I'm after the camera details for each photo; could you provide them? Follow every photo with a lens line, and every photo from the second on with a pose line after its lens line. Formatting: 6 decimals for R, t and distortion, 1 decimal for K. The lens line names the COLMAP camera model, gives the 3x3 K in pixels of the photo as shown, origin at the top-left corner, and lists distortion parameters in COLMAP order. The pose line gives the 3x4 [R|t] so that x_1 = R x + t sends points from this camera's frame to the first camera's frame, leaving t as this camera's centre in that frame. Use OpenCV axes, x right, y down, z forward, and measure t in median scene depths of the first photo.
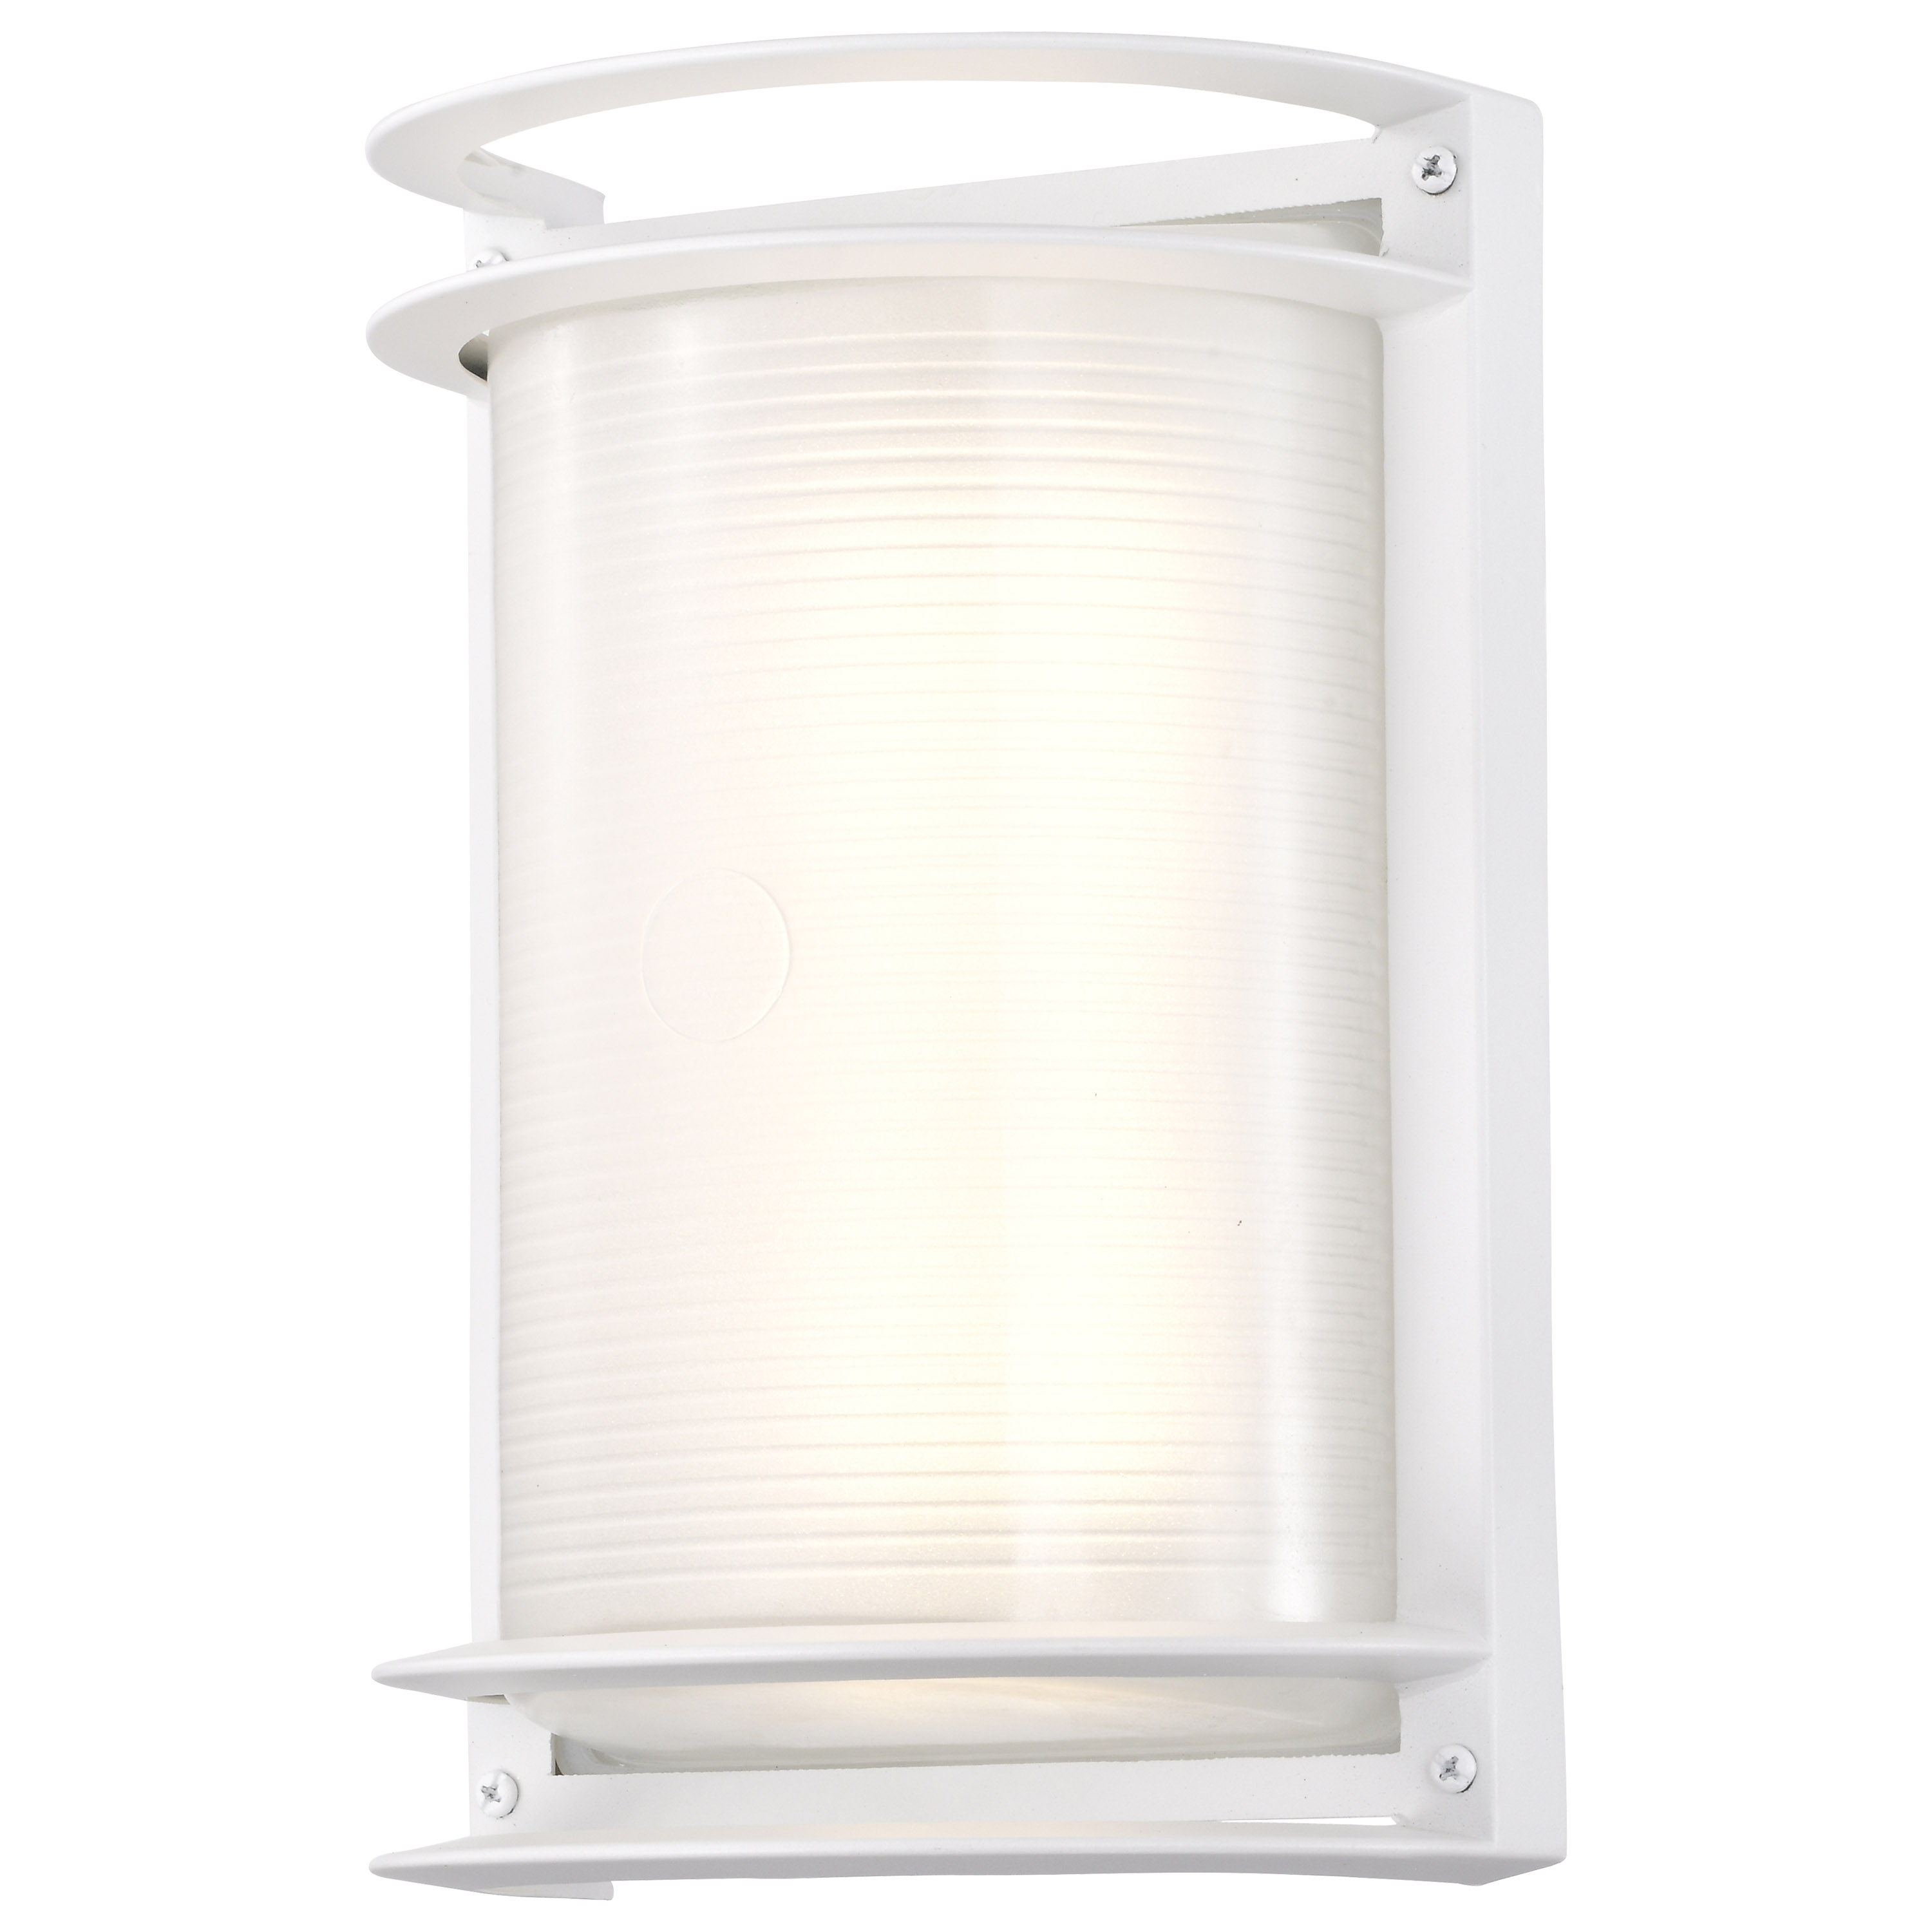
lens RADIAL K [[8715.9, 0, 971.4], [0, 8715.9, 966.0], [0, 0, 1]] dist [0.032466, 0.000000]
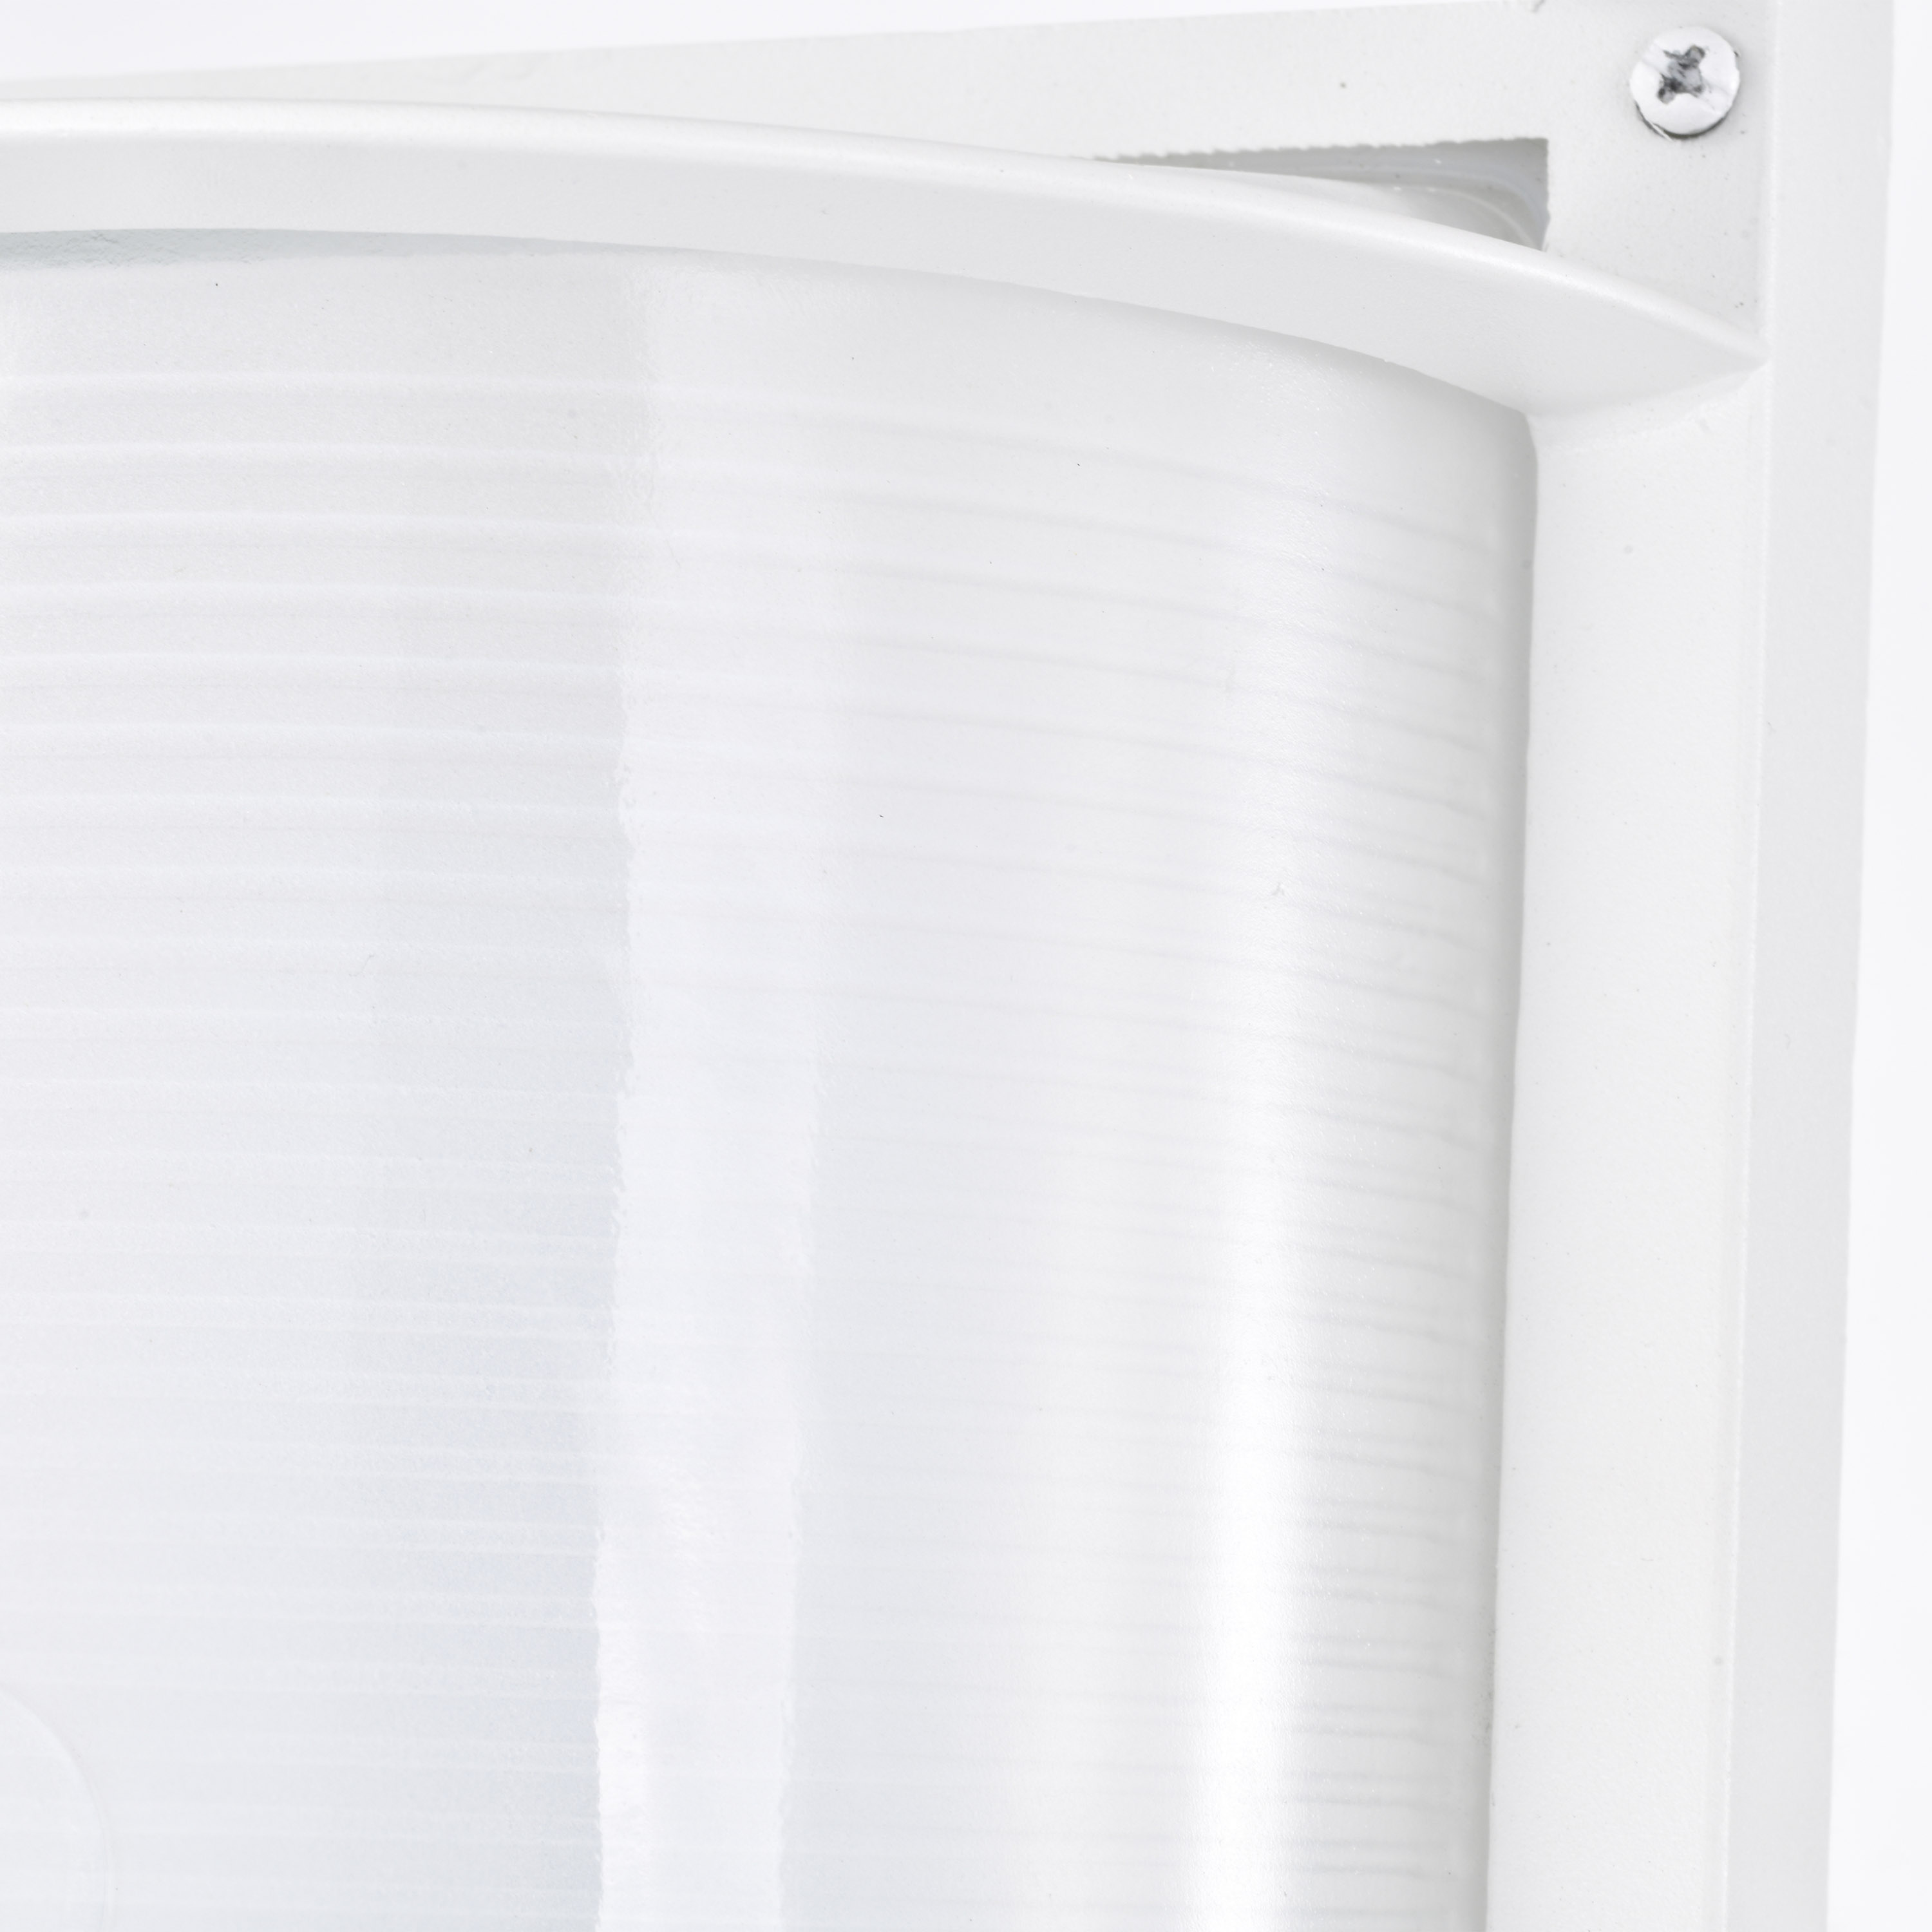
lens RADIAL K [[8715.9, 0, 959.9], [0, 8715.9, 957.2], [0, 0, 1]] dist [0.032466, 0.000000]
pose [[0.991884, 0.058598, 0.112842, -0.028756], [-0.057393, 0.998255, -0.013902, -0.039842], [-0.113460, 0.007313, 0.993516, 0.574525]]
